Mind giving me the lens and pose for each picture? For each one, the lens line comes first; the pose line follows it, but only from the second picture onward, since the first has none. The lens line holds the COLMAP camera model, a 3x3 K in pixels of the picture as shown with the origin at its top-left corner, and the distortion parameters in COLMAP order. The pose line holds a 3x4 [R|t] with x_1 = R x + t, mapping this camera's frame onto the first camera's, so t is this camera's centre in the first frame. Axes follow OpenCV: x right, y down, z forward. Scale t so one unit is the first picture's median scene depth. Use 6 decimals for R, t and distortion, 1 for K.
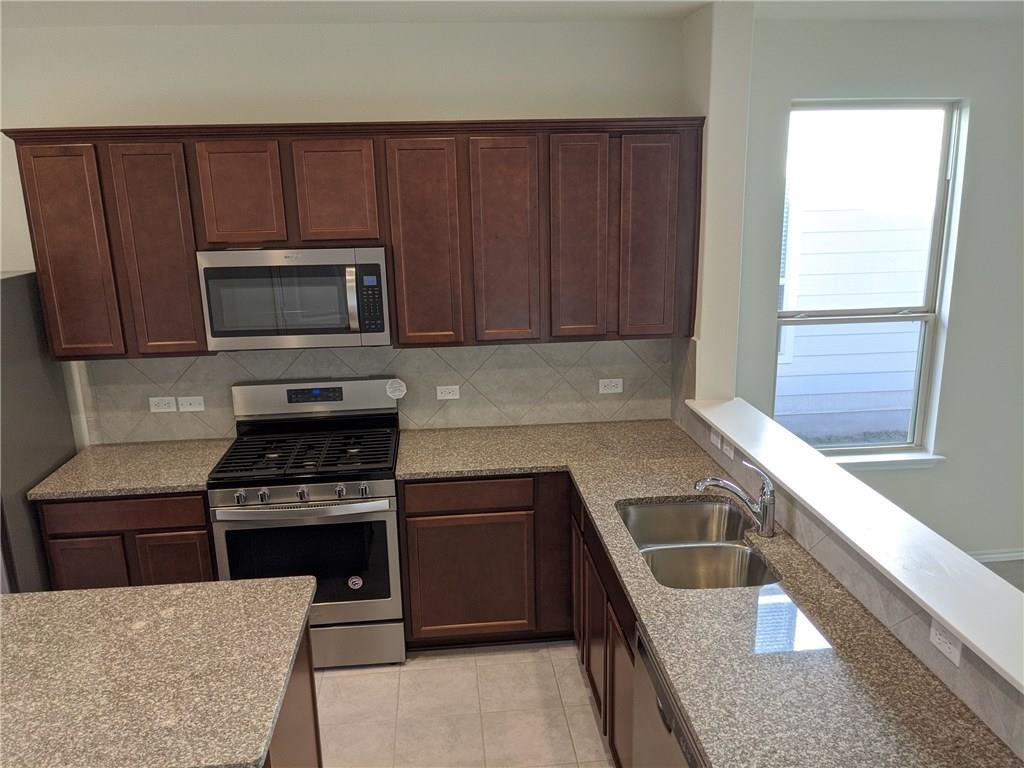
lens RADIAL K [[821.6, 0, 515.9], [0, 821.6, 396.6], [0, 0, 1]] dist [0.040898, -0.040656]
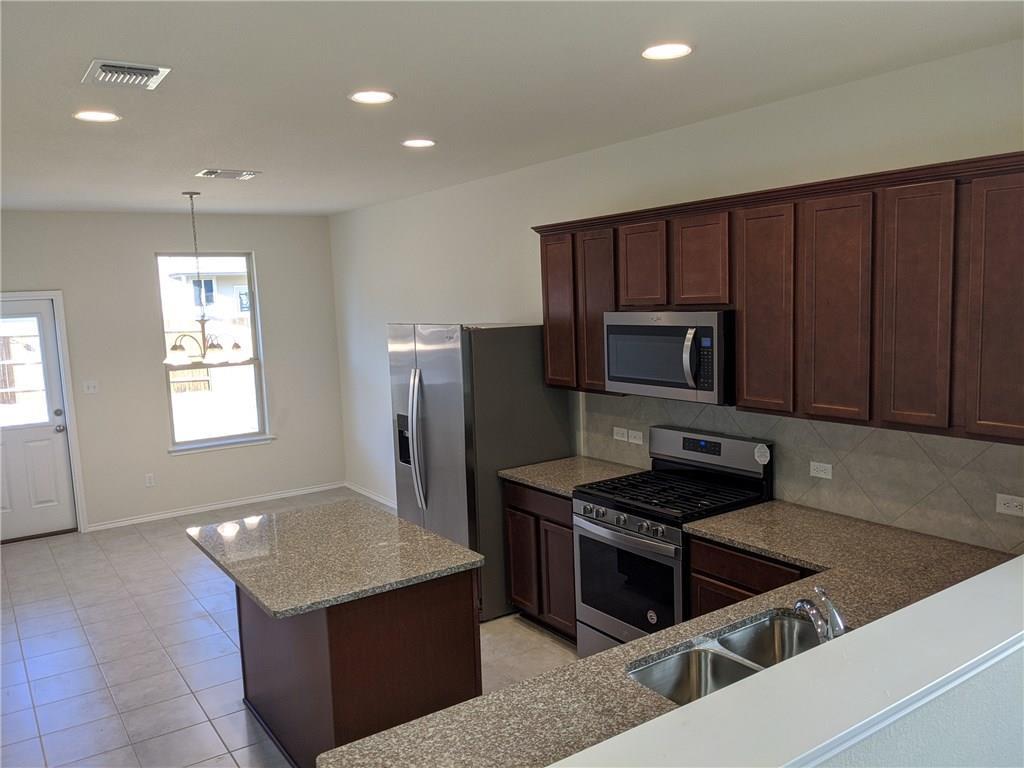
lens RADIAL K [[821.6, 0, 508.7], [0, 821.6, 385.5], [0, 0, 1]] dist [0.040898, -0.040656]
pose [[0.480269, 0.100863, -0.871303, 0.628040], [-0.189244, 0.981886, 0.009351, -0.046678], [0.856463, 0.160398, 0.490657, 0.264222]]
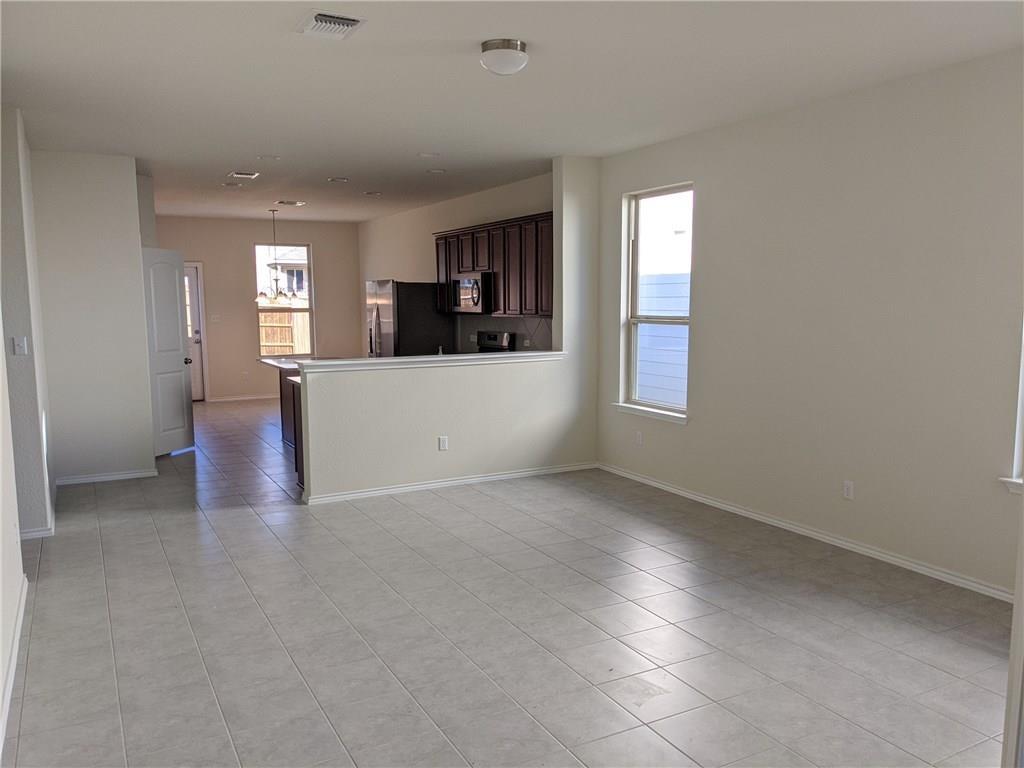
lens RADIAL K [[821.6, 0, 509.5], [0, 821.6, 381.3], [0, 0, 1]] dist [0.040898, -0.040656]
pose [[0.384656, 0.112729, -0.916150, 2.355667], [-0.226562, 0.973684, 0.024684, 0.074451], [0.894823, 0.198070, 0.400074, 0.132640]]
